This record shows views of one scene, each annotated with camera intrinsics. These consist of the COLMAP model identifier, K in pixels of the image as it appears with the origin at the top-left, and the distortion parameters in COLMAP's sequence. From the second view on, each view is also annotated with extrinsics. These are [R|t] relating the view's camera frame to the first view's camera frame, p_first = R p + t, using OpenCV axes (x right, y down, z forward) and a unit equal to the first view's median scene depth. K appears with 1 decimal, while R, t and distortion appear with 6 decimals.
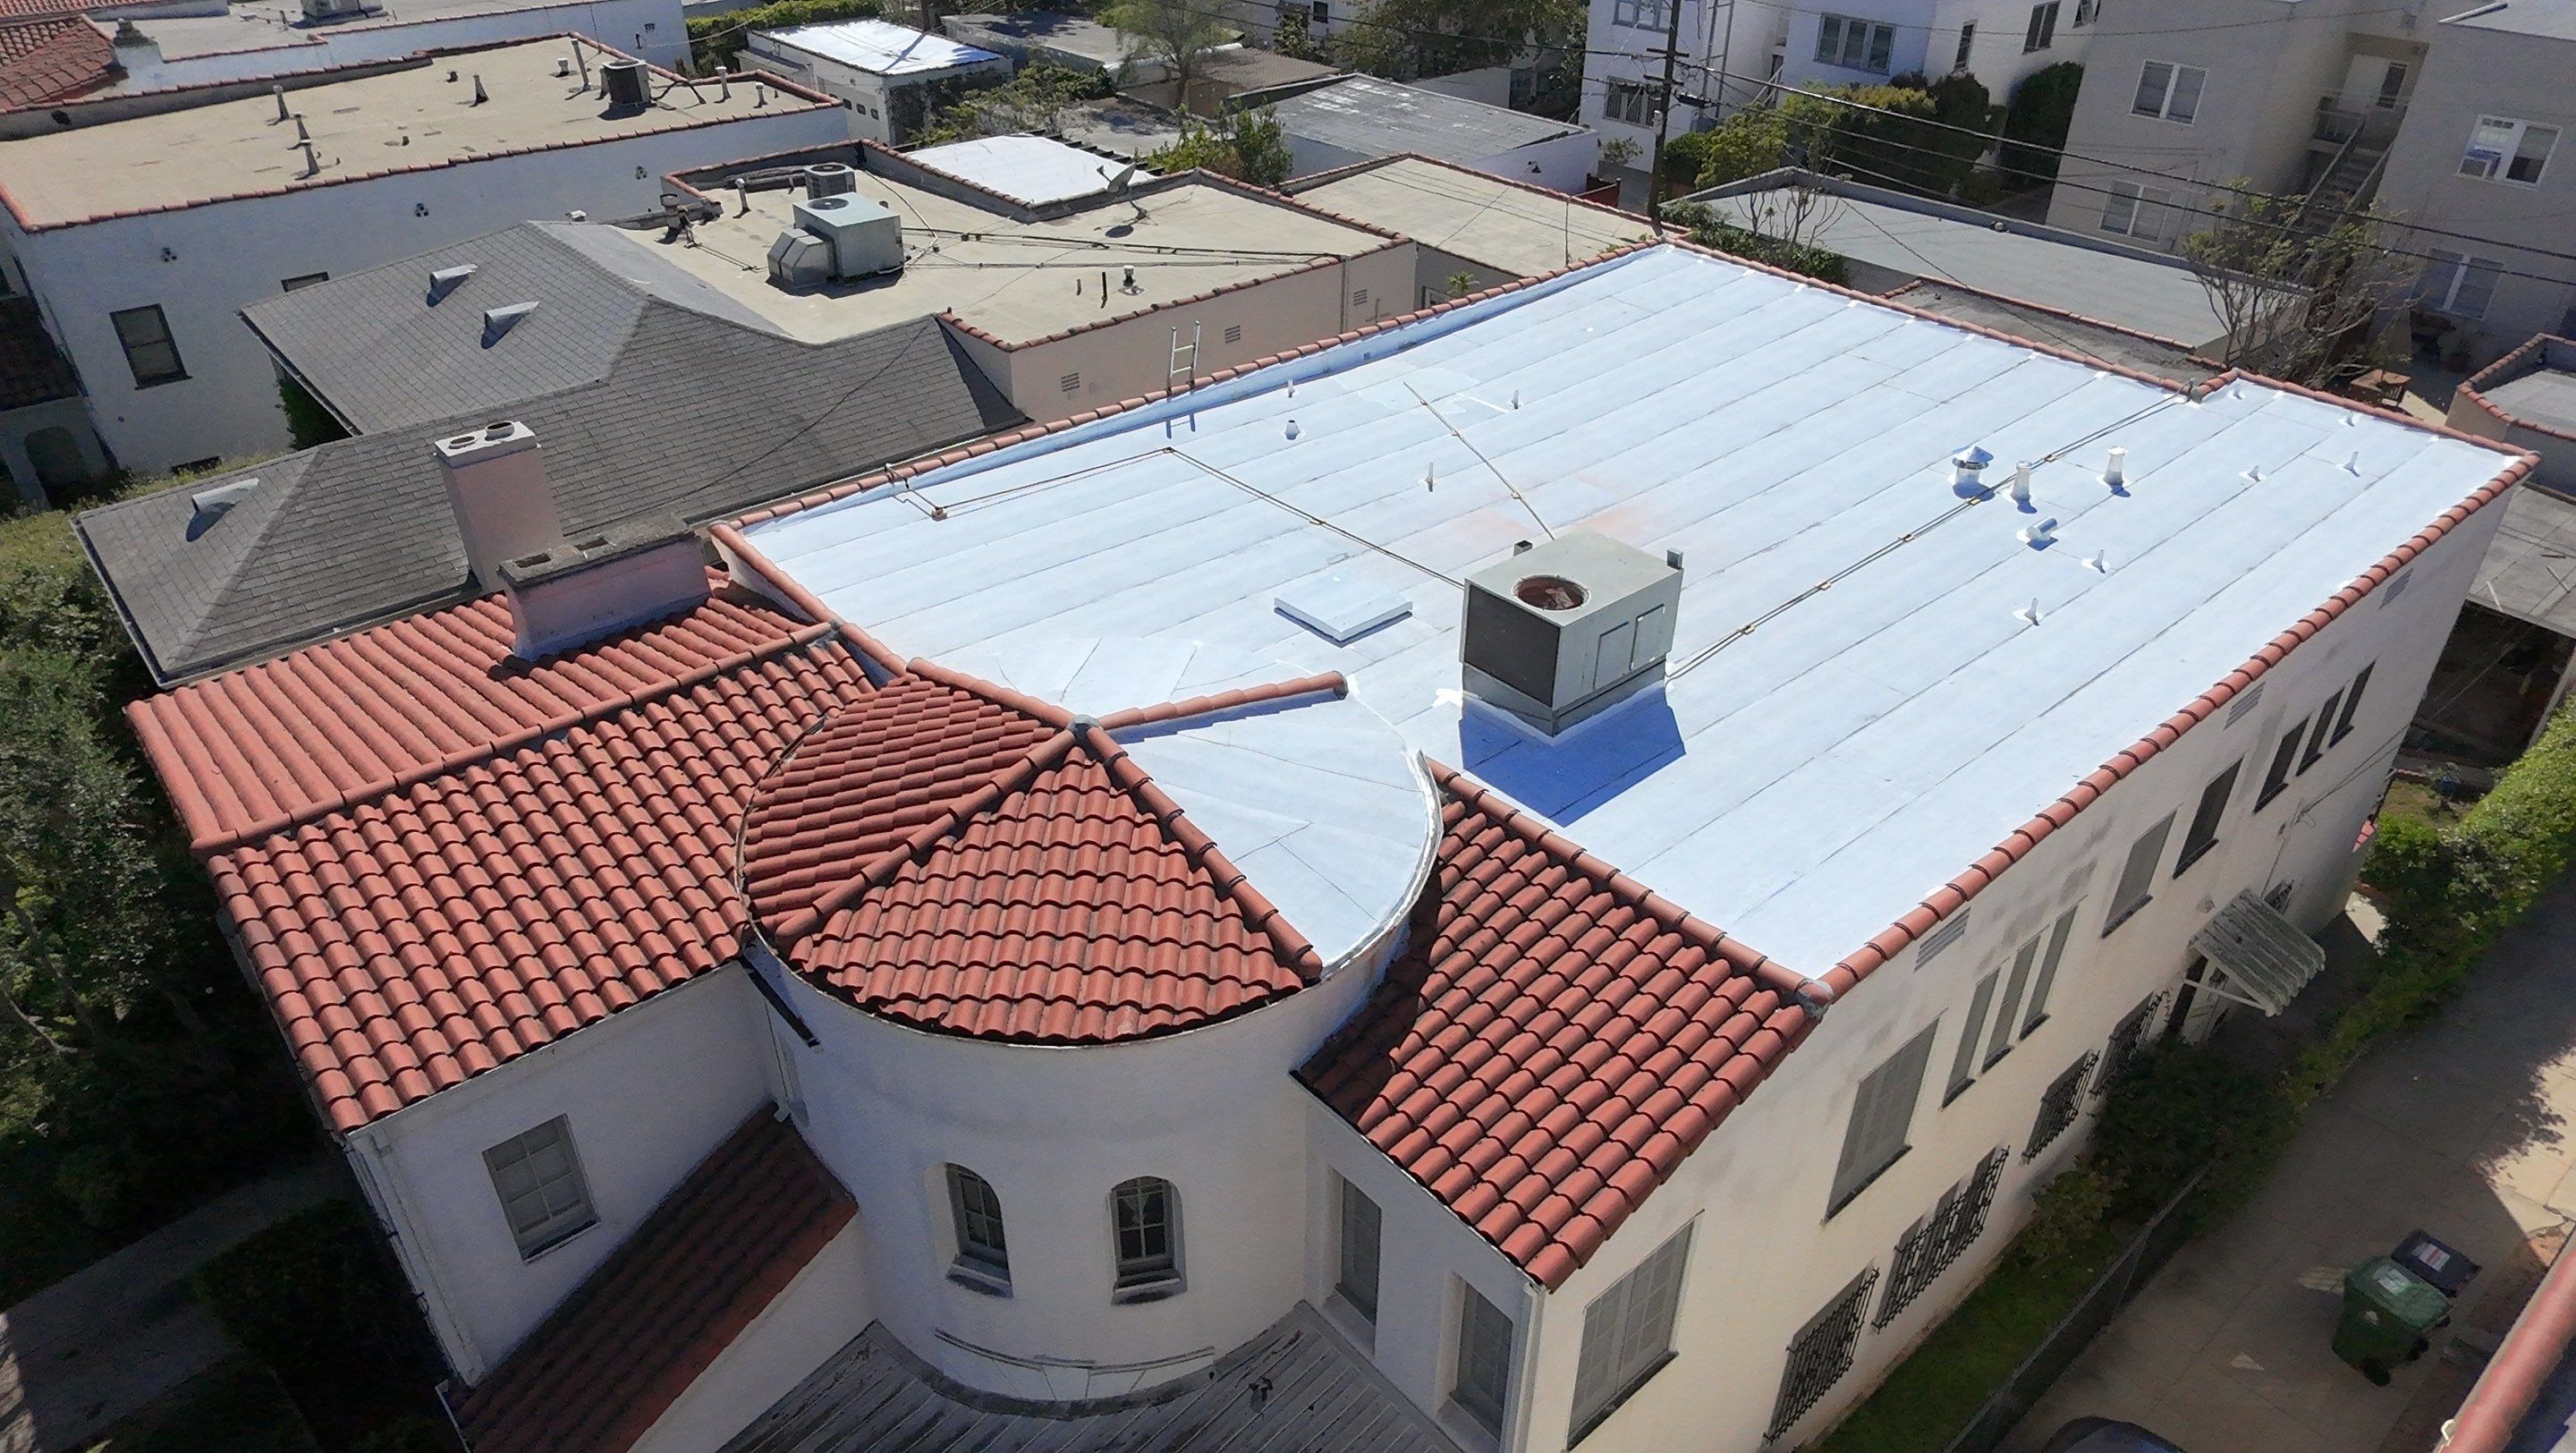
lens RADIAL K [[1654.7, 0, 1282.1], [0, 1654.7, 739.7], [0, 0, 1]] dist [0.004393, 0.000013]
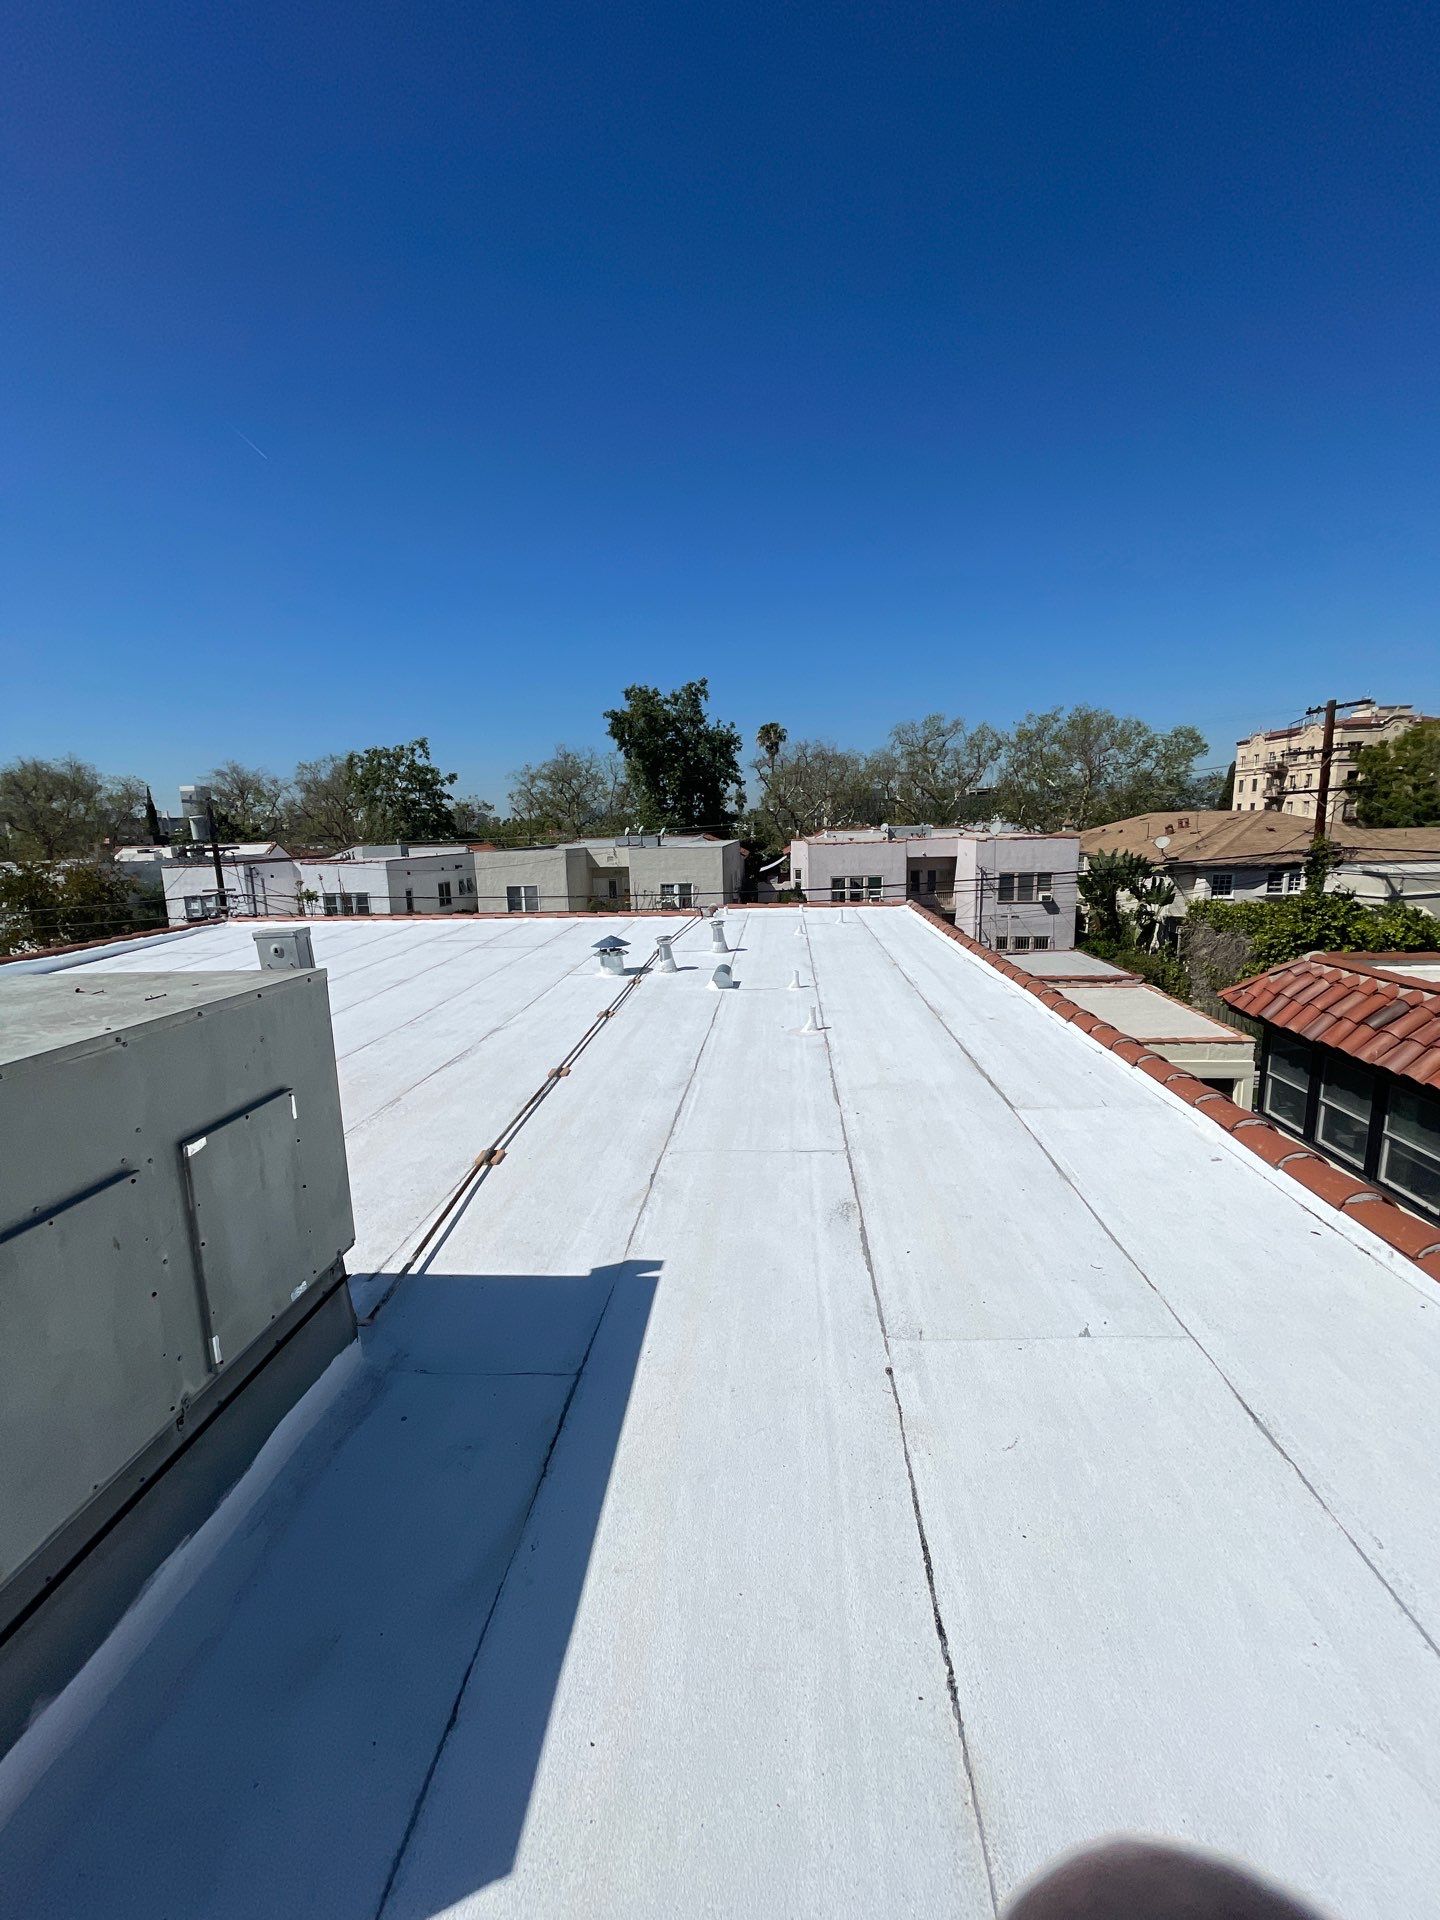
lens RADIAL K [[771.1, 0, 711.9], [0, 771.1, 957.6], [0, 0, 1]] dist [-0.004512, -0.000759]
pose [[0.716298, -0.137169, 0.684180, 0.186471], [0.406647, 0.878845, -0.249539, -0.036239], [-0.567059, 0.456964, 0.685294, 0.818571]]
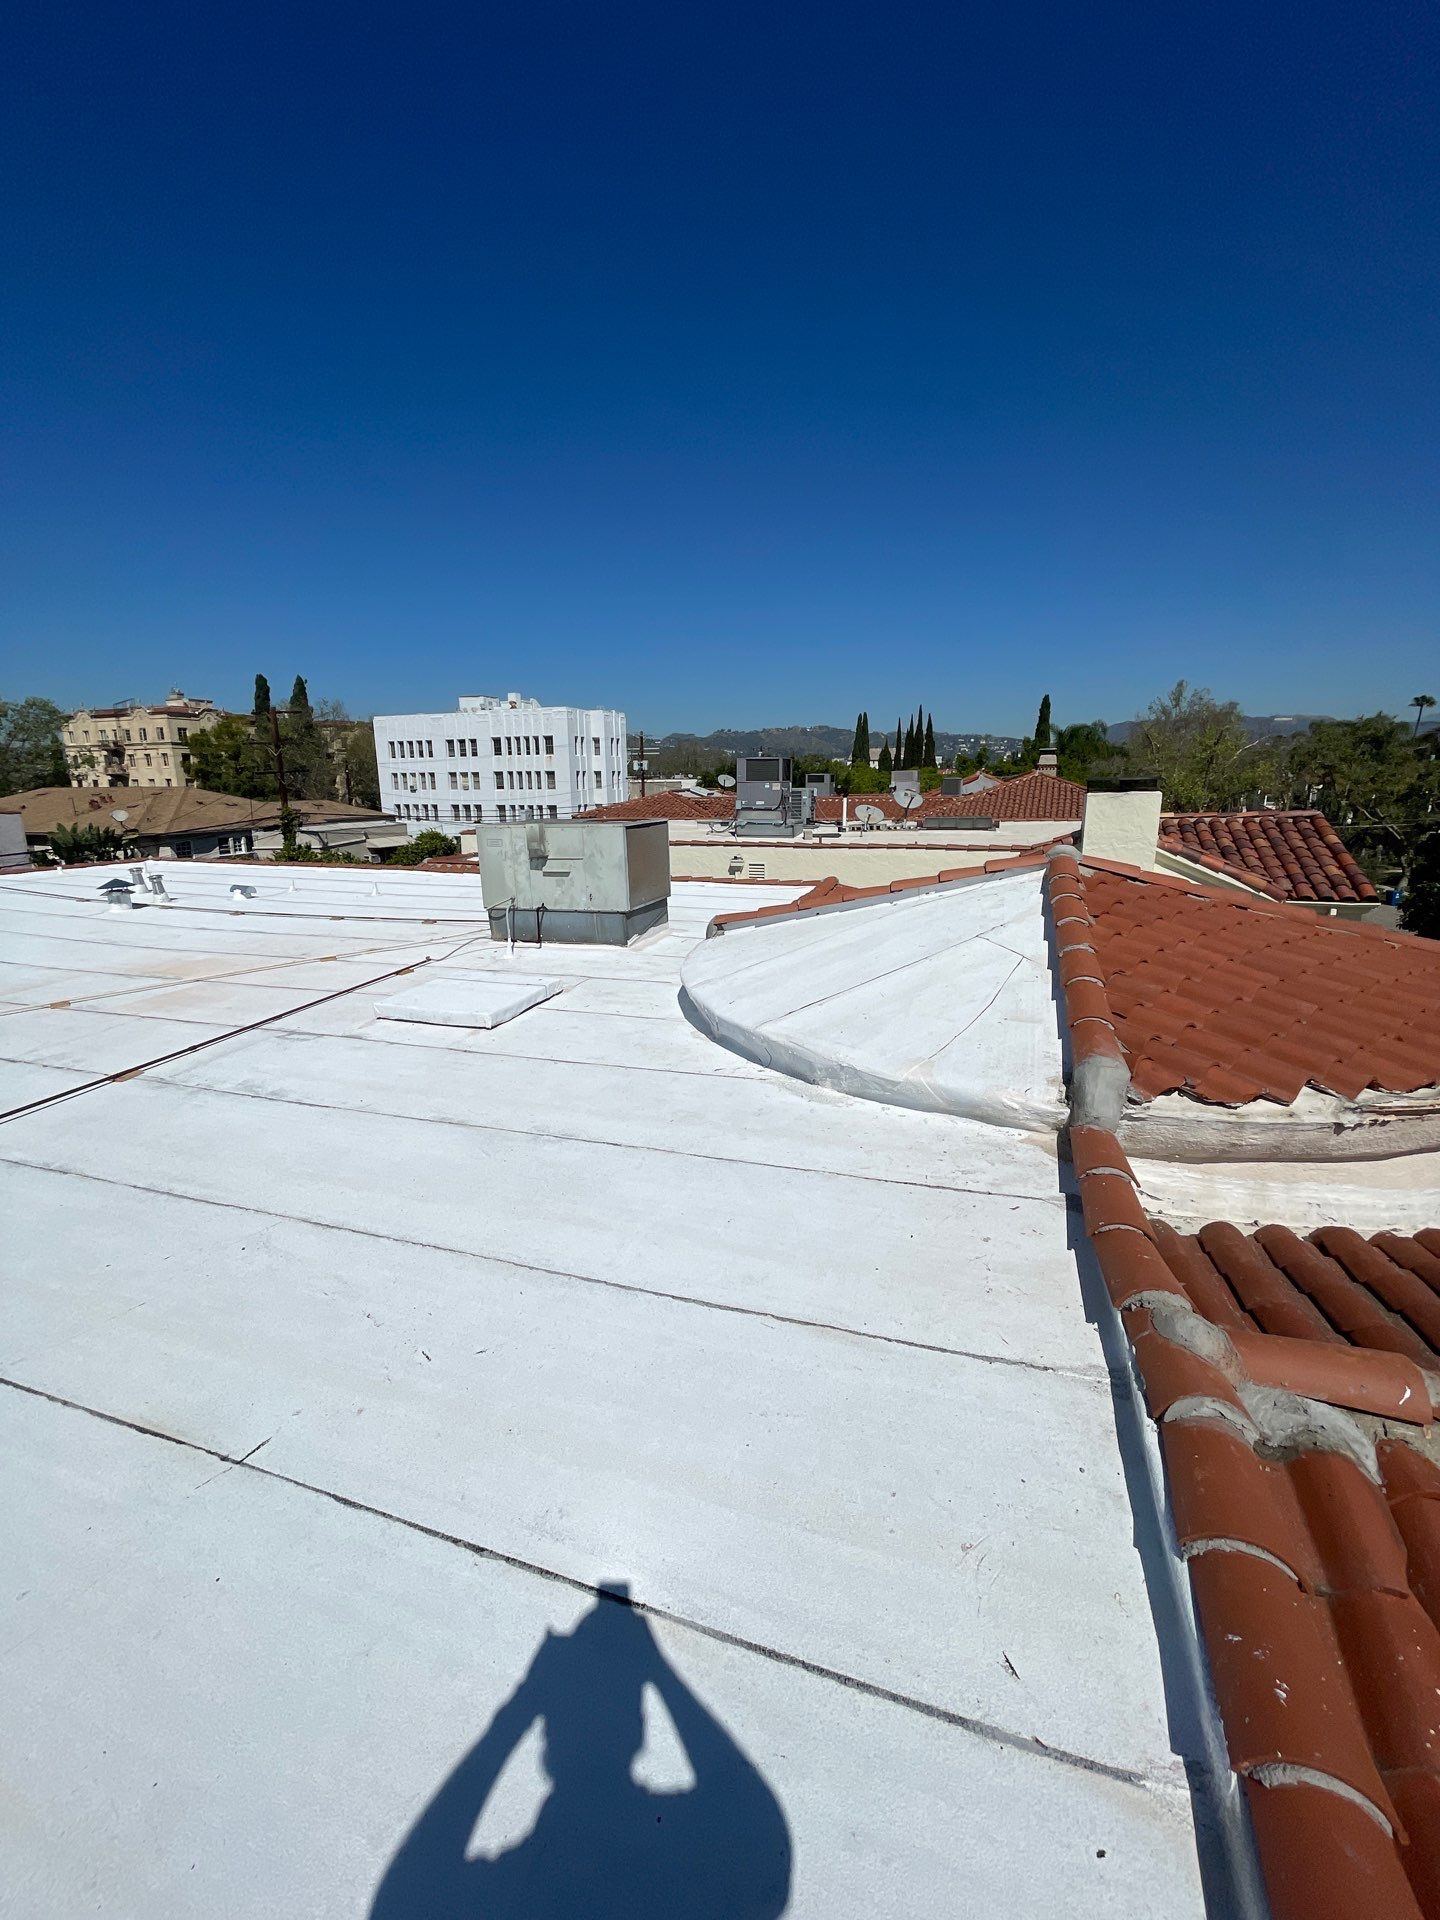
lens RADIAL K [[771.1, 0, 713.6], [0, 771.1, 954.4], [0, 0, 1]] dist [-0.004512, -0.000759]
pose [[-0.502177, -0.185830, 0.844562, -0.334178], [0.484511, 0.748490, 0.452782, -0.219755], [-0.716287, 0.636576, -0.285838, 1.092117]]
